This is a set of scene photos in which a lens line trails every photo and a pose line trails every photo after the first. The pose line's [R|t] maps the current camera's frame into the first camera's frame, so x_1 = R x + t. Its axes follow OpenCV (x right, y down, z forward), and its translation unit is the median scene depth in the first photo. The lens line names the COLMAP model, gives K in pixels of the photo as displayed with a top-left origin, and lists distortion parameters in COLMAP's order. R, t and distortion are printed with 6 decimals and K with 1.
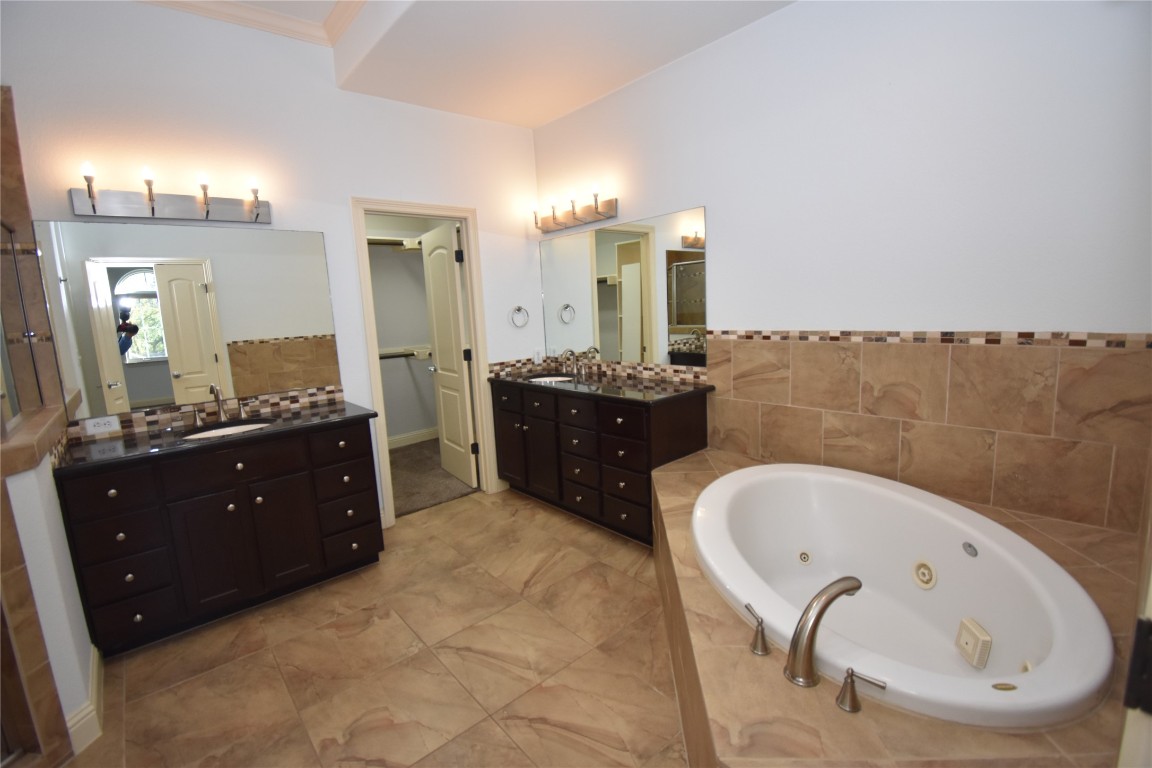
lens RADIAL K [[511.3, 0, 576.0], [0, 511.3, 384.0], [0, 0, 1]] dist [0.021986, -0.027501]
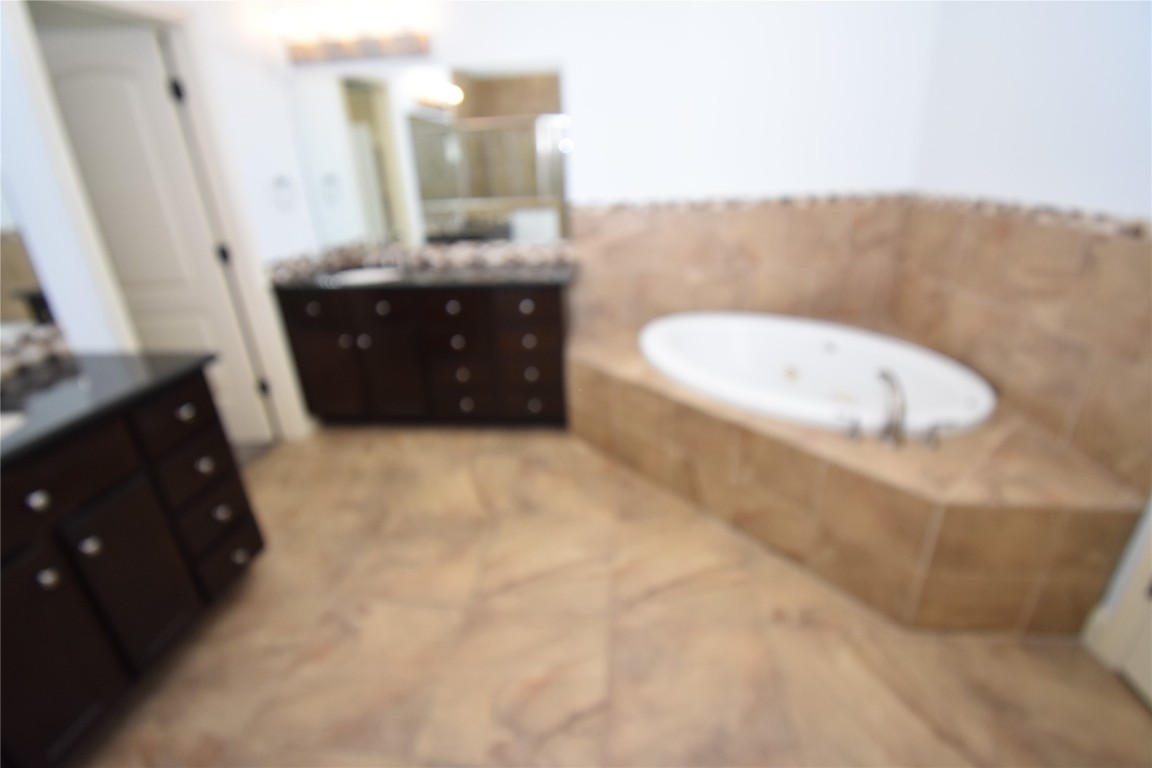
lens RADIAL K [[515.5, 0, 576.0], [0, 515.5, 384.0], [0, 0, 1]] dist [0.022563, -0.028468]
pose [[0.731230, -0.244480, 0.636814, -0.503606], [0.107487, 0.963199, 0.246360, -0.014769], [-0.673609, -0.111696, 0.730599, 0.263207]]
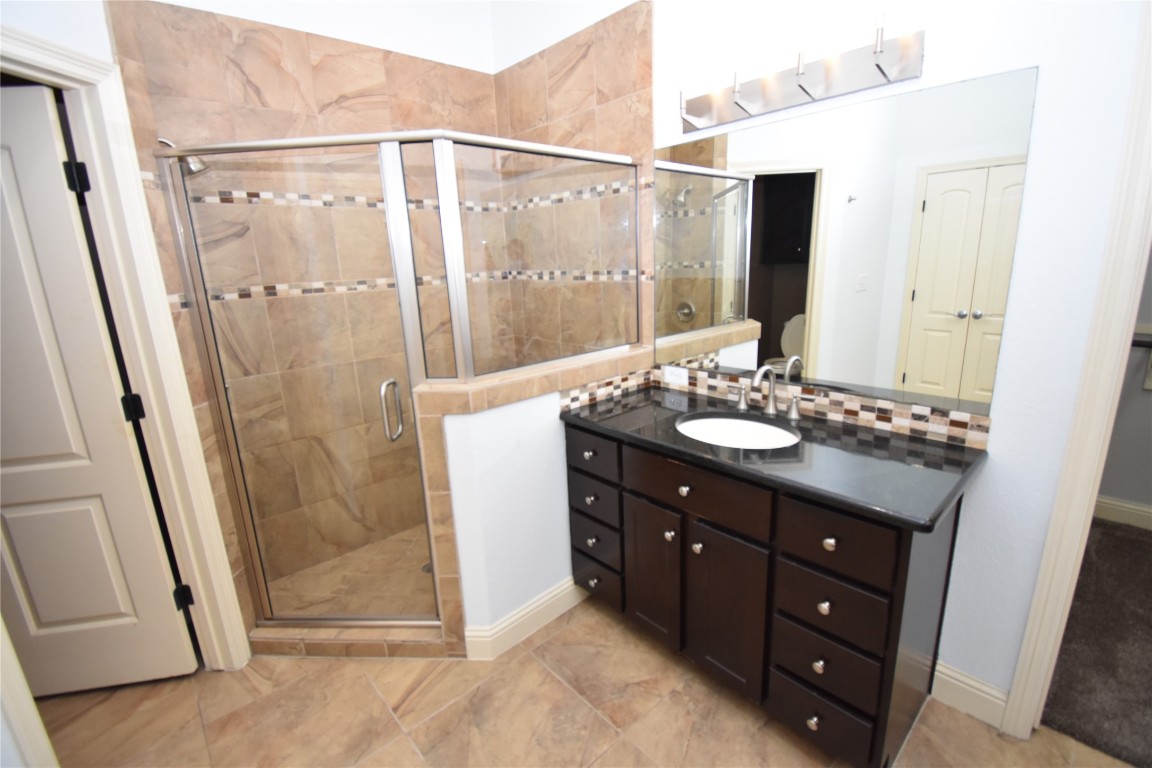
lens RADIAL K [[511.3, 0, 576.0], [0, 511.3, 384.0], [0, 0, 1]] dist [0.021986, -0.027501]
pose [[0.030089, 0.290579, -0.956378, -0.040852], [-0.117119, 0.951245, 0.285335, -0.139155], [0.992662, 0.103424, 0.062654, 0.719766]]
